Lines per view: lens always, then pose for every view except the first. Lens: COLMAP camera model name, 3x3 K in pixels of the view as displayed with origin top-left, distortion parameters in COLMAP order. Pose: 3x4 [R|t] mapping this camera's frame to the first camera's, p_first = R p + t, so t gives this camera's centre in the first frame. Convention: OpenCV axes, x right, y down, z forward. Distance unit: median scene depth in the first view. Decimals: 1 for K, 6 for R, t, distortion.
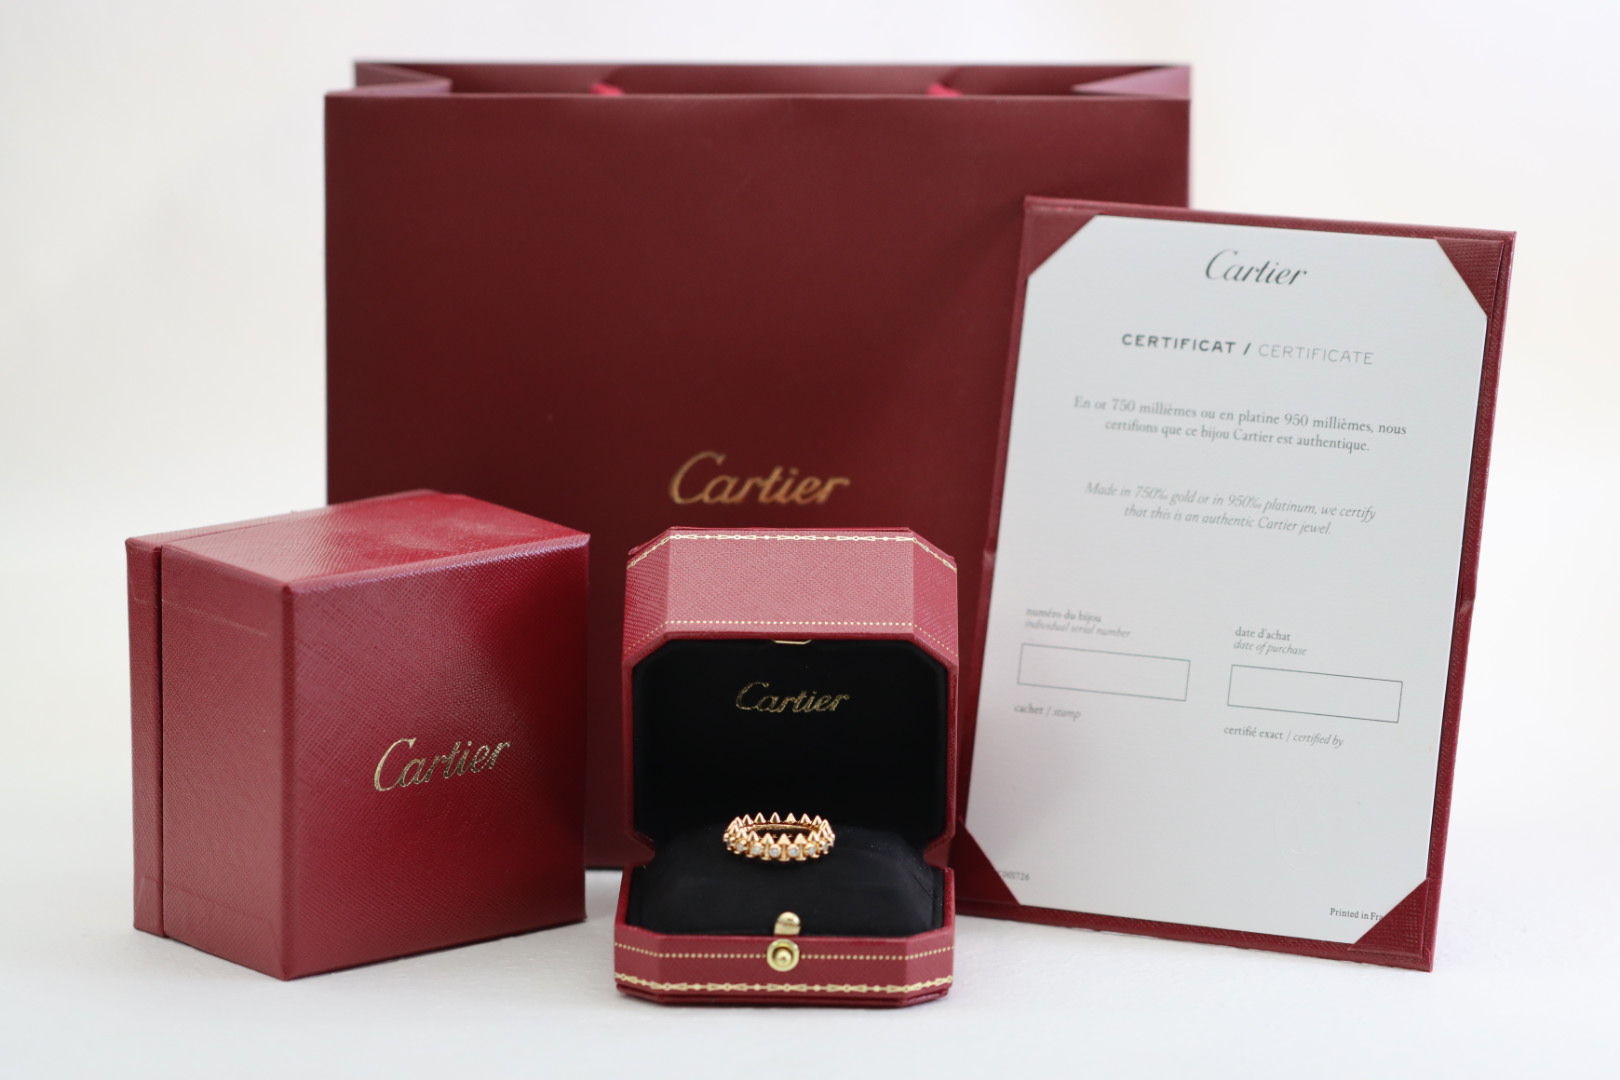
lens RADIAL K [[7080.1, 0, 811.3], [0, 7080.1, 541.6], [0, 0, 1]] dist [0.202162, 0.000000]
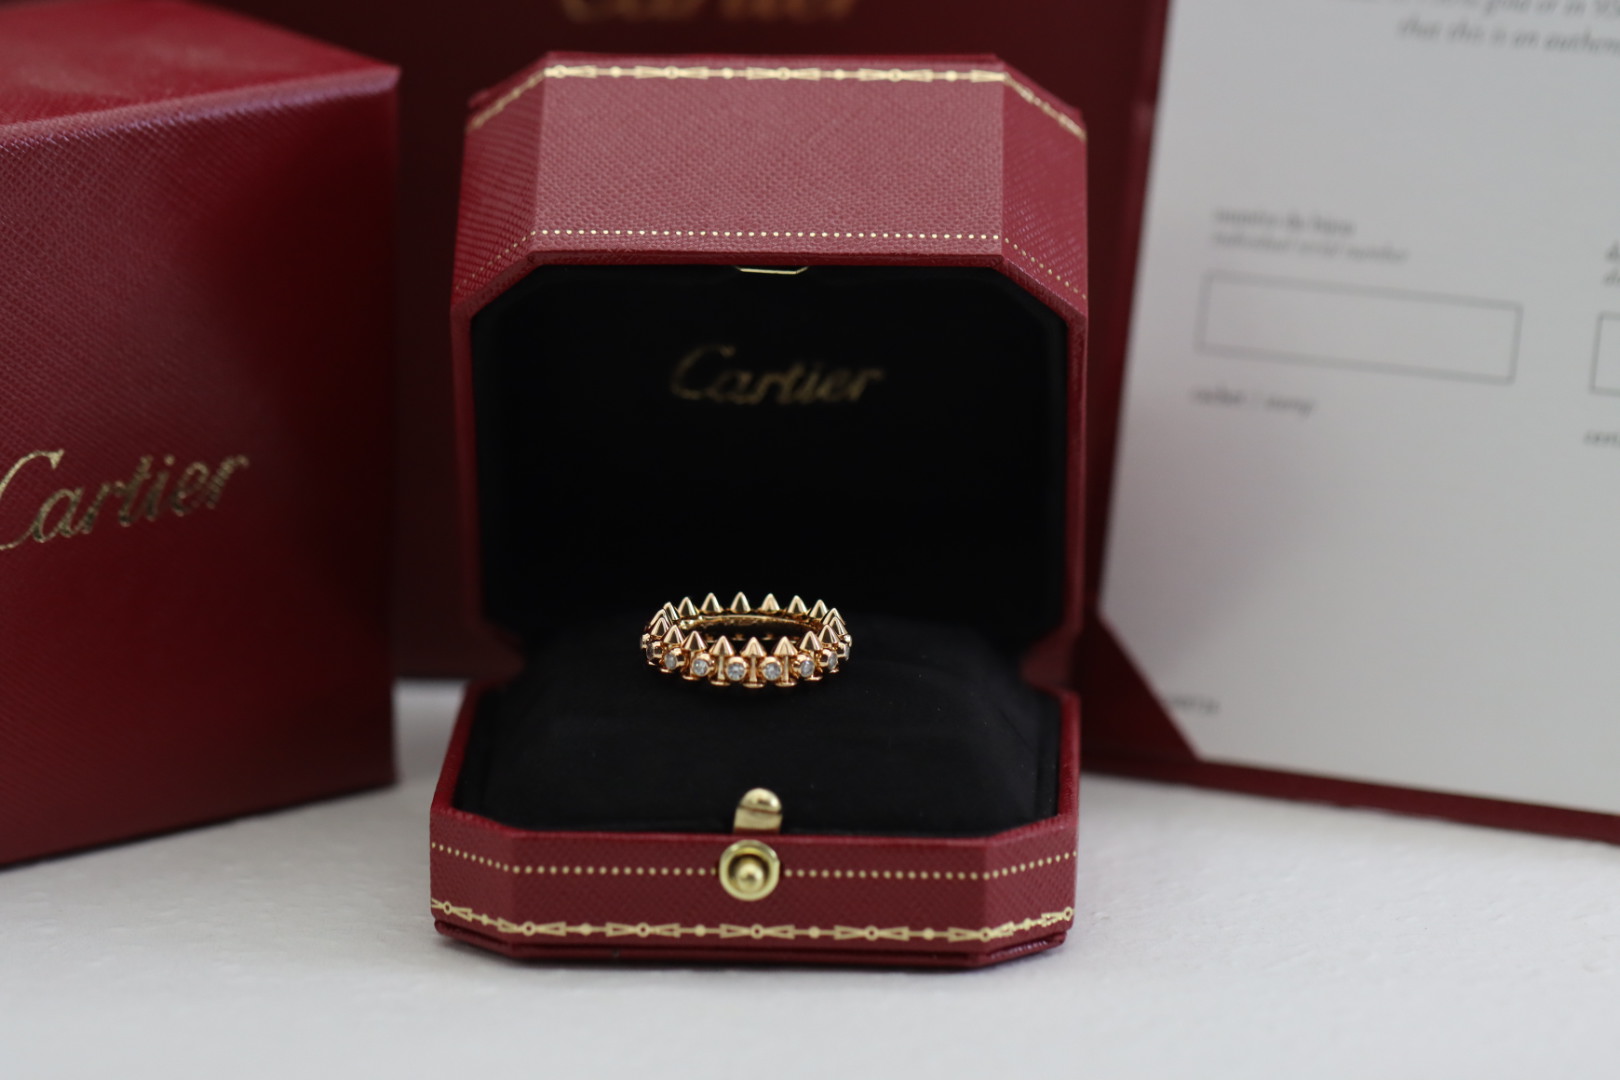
lens RADIAL K [[7080.1, 0, 814.4], [0, 7080.1, 538.2], [0, 0, 1]] dist [0.202162, 0.000000]
pose [[0.999831, 0.002537, -0.018229, 0.010004], [-0.001617, 0.998731, 0.050334, 0.007476], [0.018333, -0.050296, 0.998566, 0.468220]]
